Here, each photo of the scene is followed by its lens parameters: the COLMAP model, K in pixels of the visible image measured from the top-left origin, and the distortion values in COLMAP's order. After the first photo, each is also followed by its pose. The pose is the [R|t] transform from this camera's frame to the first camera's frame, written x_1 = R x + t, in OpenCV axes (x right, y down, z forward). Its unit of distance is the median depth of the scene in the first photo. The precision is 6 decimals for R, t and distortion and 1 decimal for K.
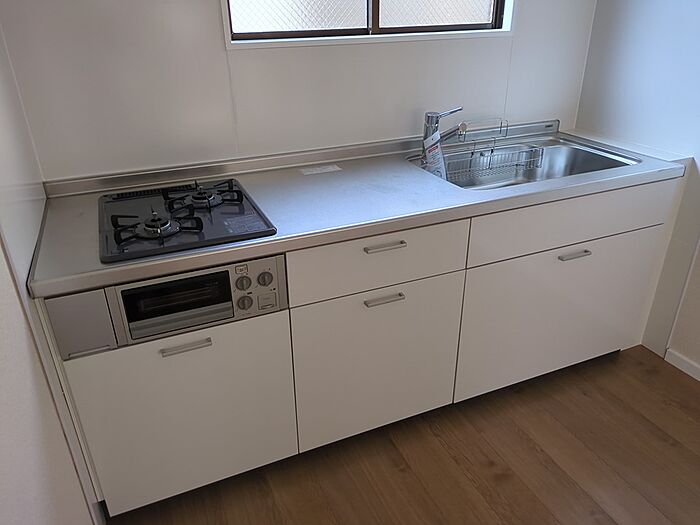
lens RADIAL K [[526.0, 0, 350.1], [0, 526.0, 262.0], [0, 0, 1]] dist [0.026929, -0.015803]
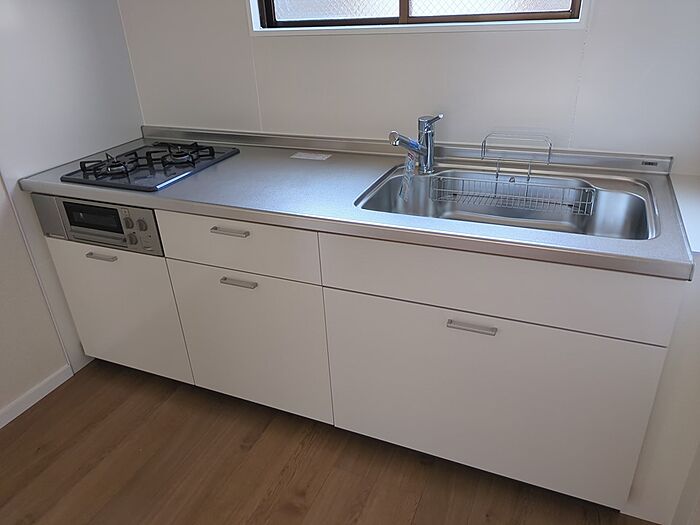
lens RADIAL K [[526.0, 0, 350.7], [0, 526.0, 262.6], [0, 0, 1]] dist [0.026929, -0.015803]
pose [[0.683955, 0.317356, -0.656880, 0.839597], [-0.289589, 0.944548, 0.154811, -0.180922], [0.669585, 0.084341, 0.737931, 0.345428]]
